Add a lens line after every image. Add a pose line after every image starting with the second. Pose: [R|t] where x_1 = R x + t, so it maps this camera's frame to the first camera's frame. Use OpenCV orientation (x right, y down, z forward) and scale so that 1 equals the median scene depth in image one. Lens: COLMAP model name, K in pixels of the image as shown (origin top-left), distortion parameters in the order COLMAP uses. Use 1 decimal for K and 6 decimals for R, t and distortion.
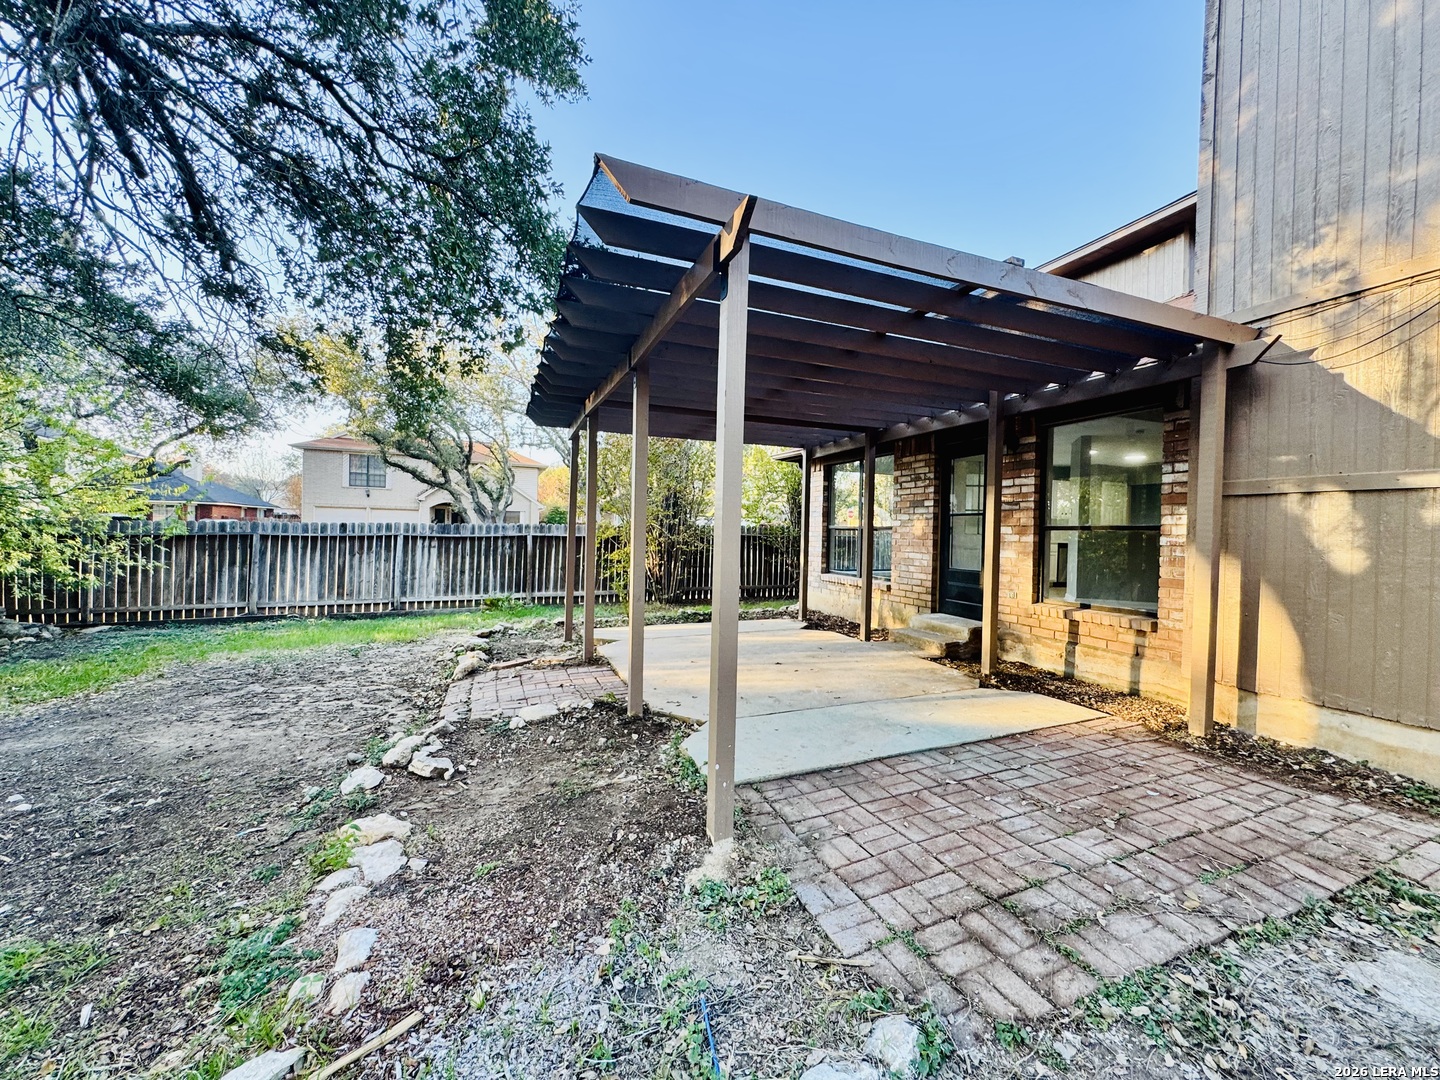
lens RADIAL K [[577.2, 0, 720.0], [0, 577.2, 540.0], [0, 0, 1]] dist [-0.003168, -0.000003]
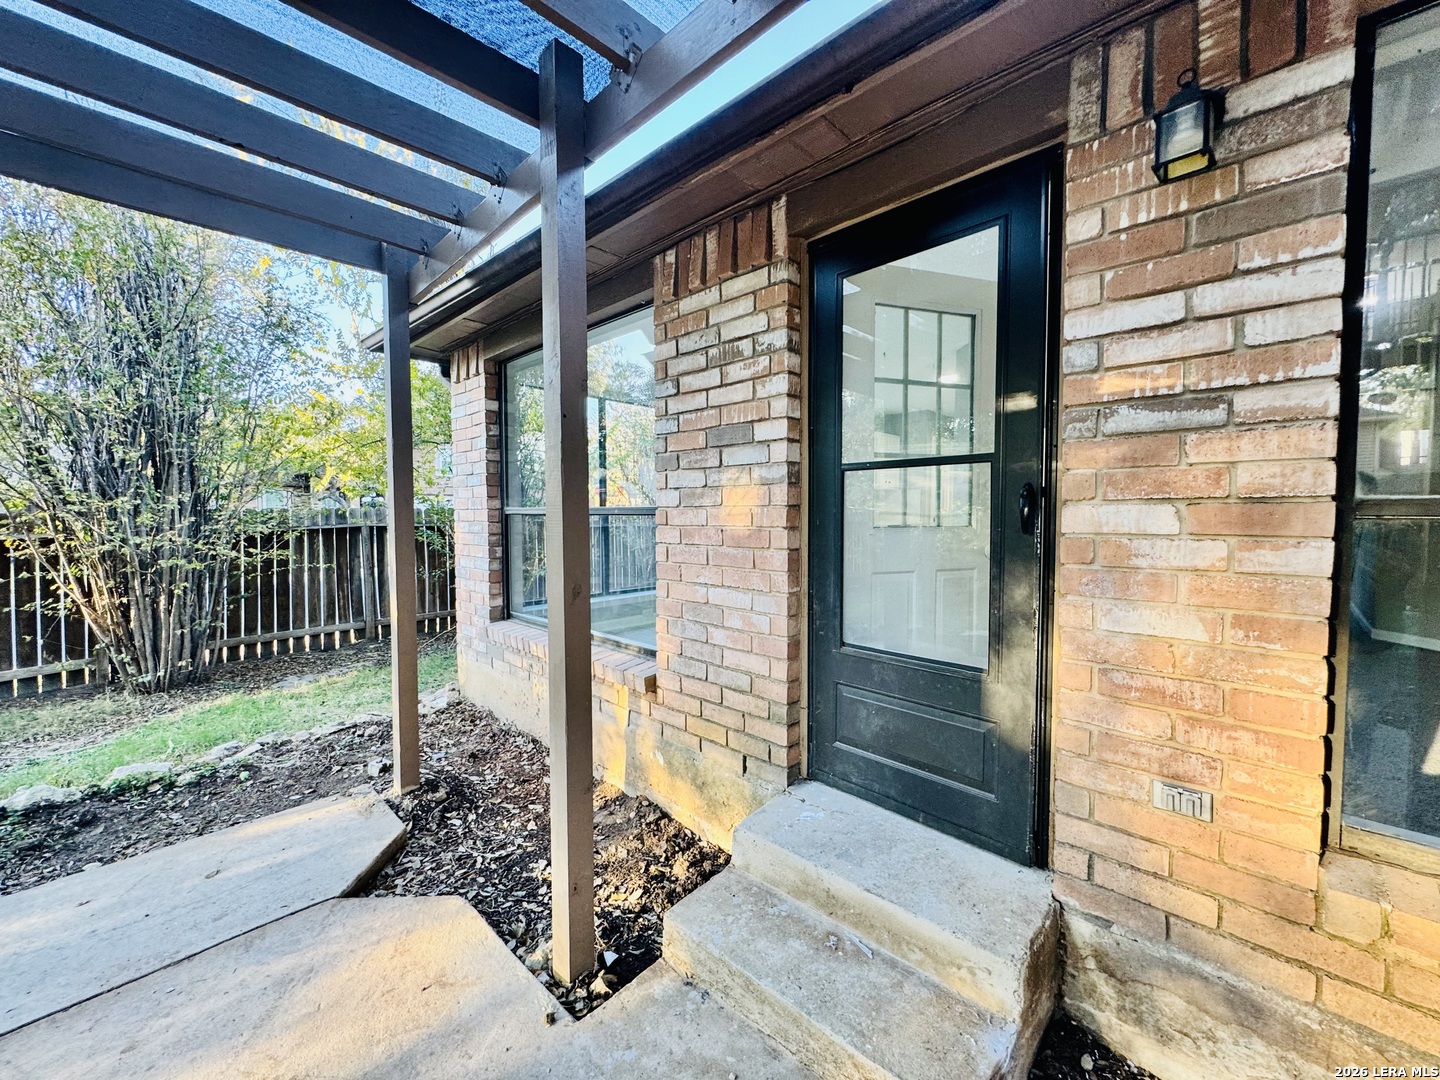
lens RADIAL K [[577.2, 0, 720.0], [0, 577.2, 540.0], [0, 0, 1]] dist [-0.003168, -0.000003]
pose [[0.910207, -0.042848, 0.411932, 0.185096], [0.027038, 0.998660, 0.044137, -0.017694], [-0.413271, -0.029036, 0.910145, 0.649291]]
